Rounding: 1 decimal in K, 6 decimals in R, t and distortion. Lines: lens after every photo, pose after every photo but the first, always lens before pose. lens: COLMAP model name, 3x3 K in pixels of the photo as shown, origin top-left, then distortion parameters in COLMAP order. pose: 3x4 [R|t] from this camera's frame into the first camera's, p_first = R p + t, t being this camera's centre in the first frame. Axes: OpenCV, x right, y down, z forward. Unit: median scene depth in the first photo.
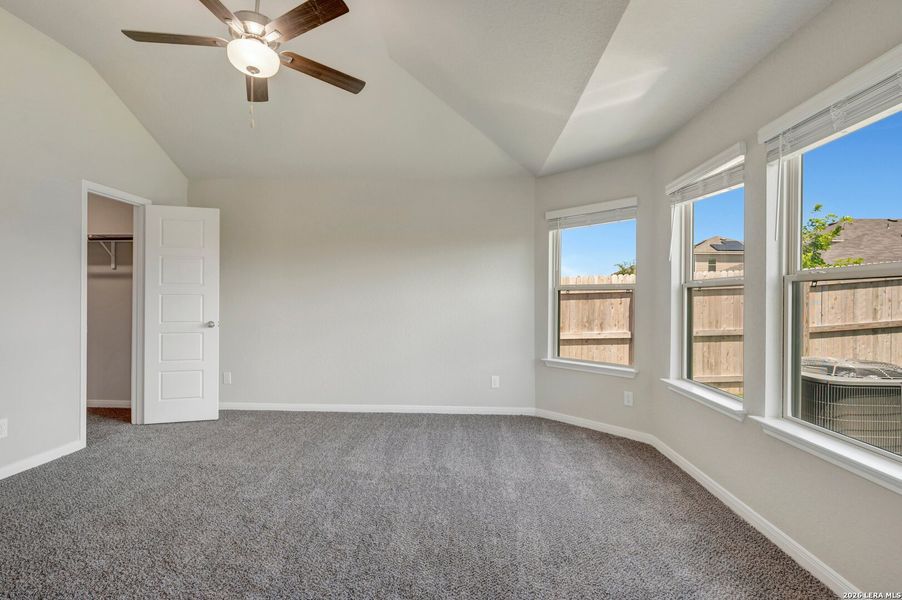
lens RADIAL K [[434.8, 0, 451.6], [0, 434.8, 294.1], [0, 0, 1]] dist [-0.000463, 0.000088]
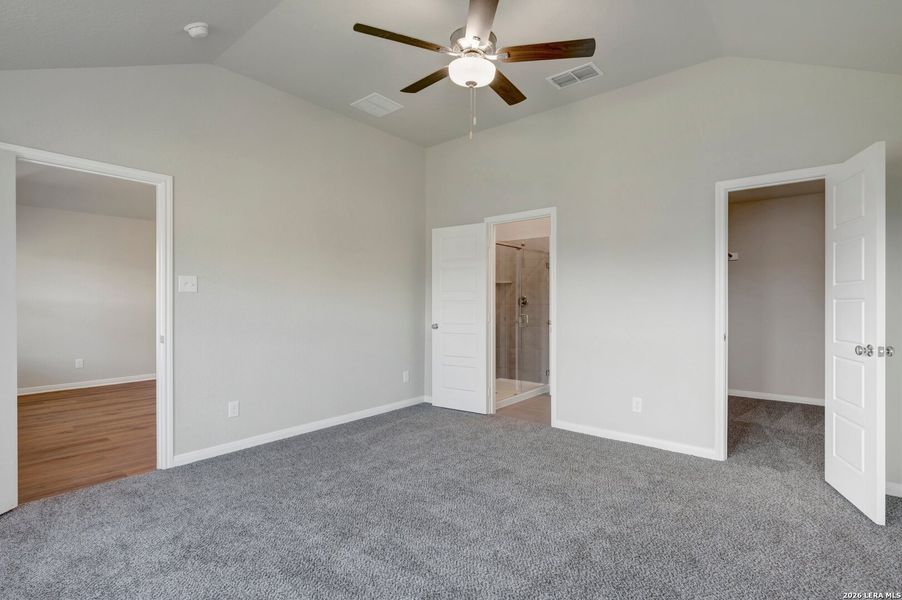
lens RADIAL K [[434.8, 0, 451.6], [0, 434.8, 294.1], [0, 0, 1]] dist [-0.000463, 0.000088]
pose [[-0.596811, -0.021612, -0.802091, 0.243220], [0.003149, 0.999566, -0.029276, 0.011859], [0.802376, -0.019998, -0.596484, 0.954531]]
